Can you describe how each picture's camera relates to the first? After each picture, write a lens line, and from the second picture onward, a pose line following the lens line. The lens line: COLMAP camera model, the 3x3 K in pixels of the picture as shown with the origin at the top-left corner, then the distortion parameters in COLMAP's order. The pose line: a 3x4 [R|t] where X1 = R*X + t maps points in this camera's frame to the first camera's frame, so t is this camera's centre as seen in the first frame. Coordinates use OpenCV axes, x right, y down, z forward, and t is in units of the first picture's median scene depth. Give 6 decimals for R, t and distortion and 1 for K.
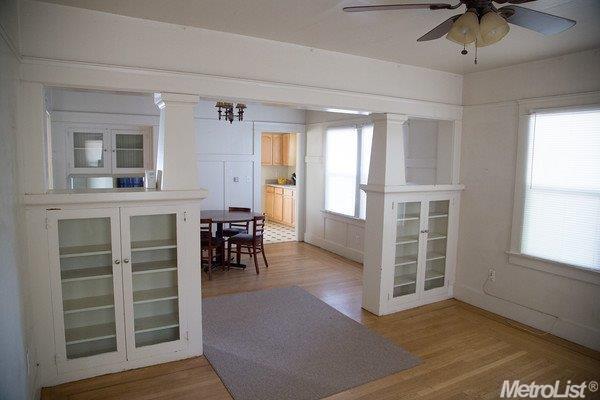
lens RADIAL K [[405.1, 0, 300.0], [0, 405.1, 200.0], [0, 0, 1]] dist [-0.095868, 0.001571]
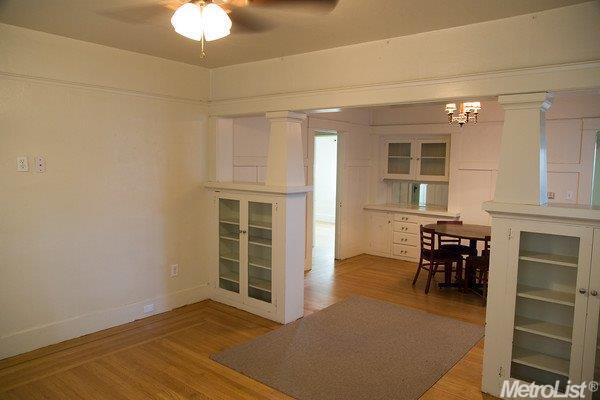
lens RADIAL K [[426.7, 0, 300.0], [0, 426.7, 200.0], [0, 0, 1]] dist [-0.000622, -0.090775]
pose [[0.361690, 0.075612, -0.929227, 0.699824], [-0.112631, 0.992949, 0.036957, -0.027382], [0.925470, 0.091293, 0.367656, 0.396520]]
